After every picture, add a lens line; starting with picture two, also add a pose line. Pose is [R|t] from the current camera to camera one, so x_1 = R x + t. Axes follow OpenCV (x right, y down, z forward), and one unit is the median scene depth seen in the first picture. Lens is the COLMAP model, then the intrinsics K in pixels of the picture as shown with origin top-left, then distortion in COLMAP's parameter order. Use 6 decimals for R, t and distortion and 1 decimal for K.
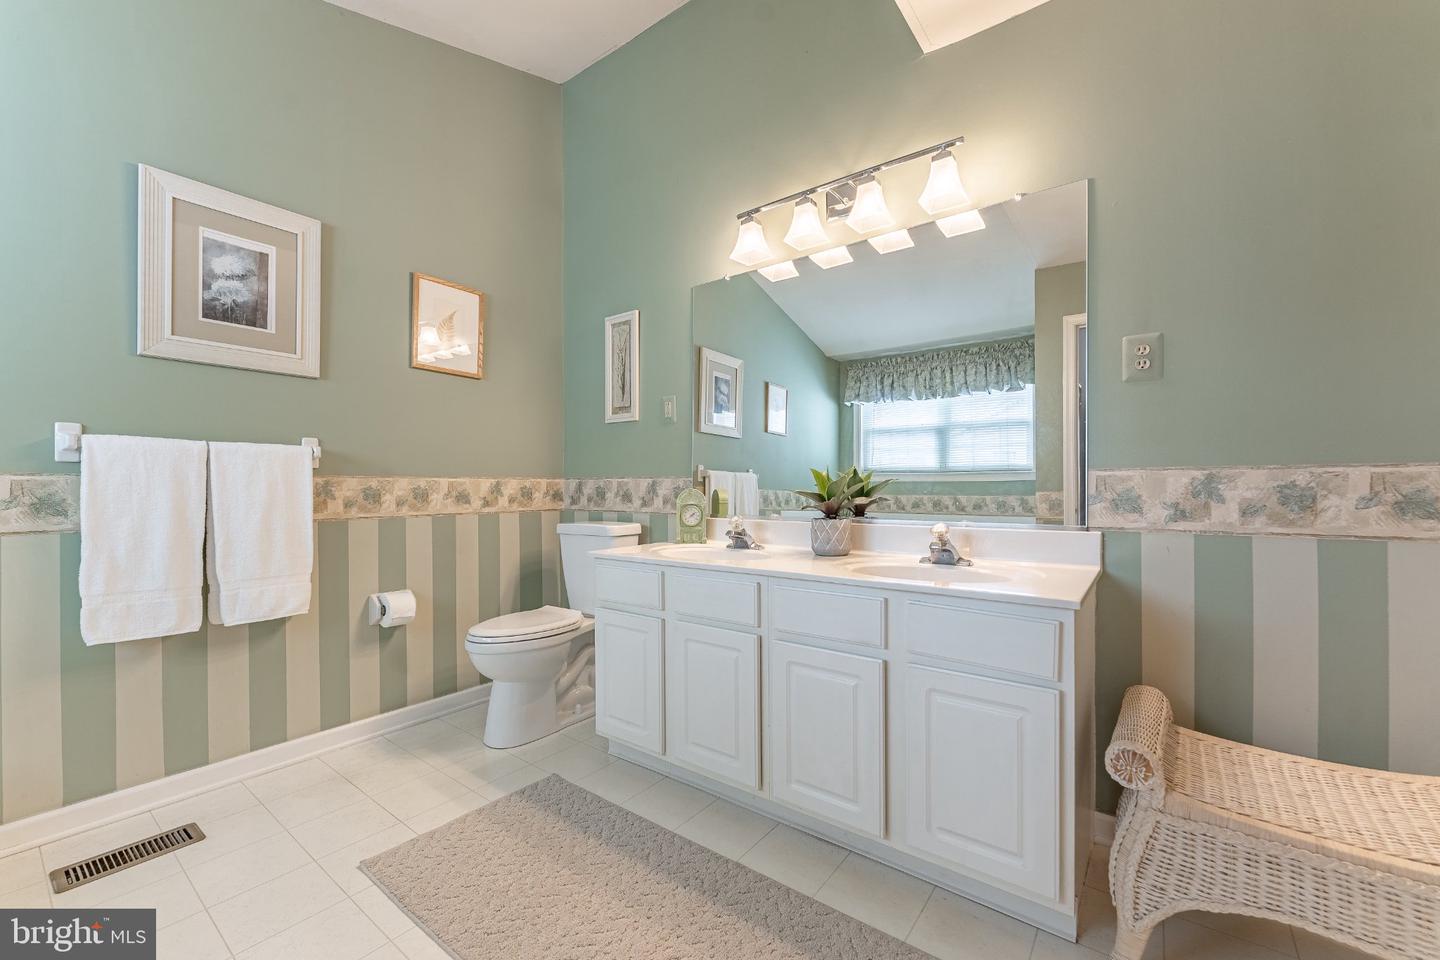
lens RADIAL K [[576.9, 0, 699.6], [0, 576.9, 477.0], [0, 0, 1]] dist [0.000810, -0.000221]
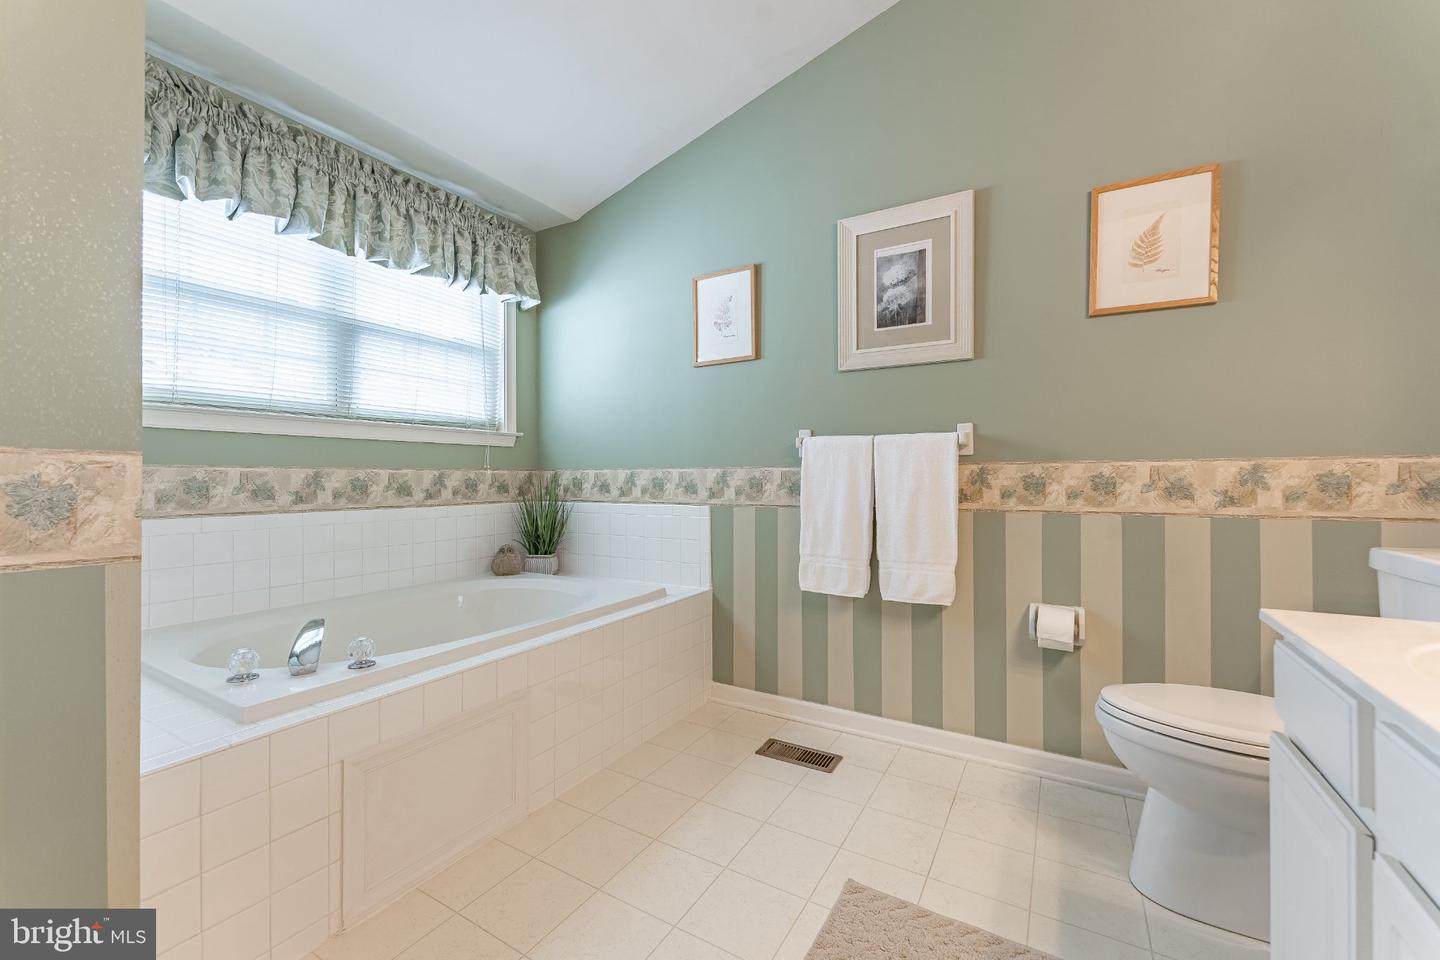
lens RADIAL K [[576.1, 0, 724.9], [0, 576.1, 474.5], [0, 0, 1]] dist [0.000929, 0.000014]
pose [[0.139519, -0.002181, -0.990217, 0.219070], [0.020194, 0.999796, 0.000643, 0.008445], [0.990014, -0.020086, 0.139534, 0.492993]]
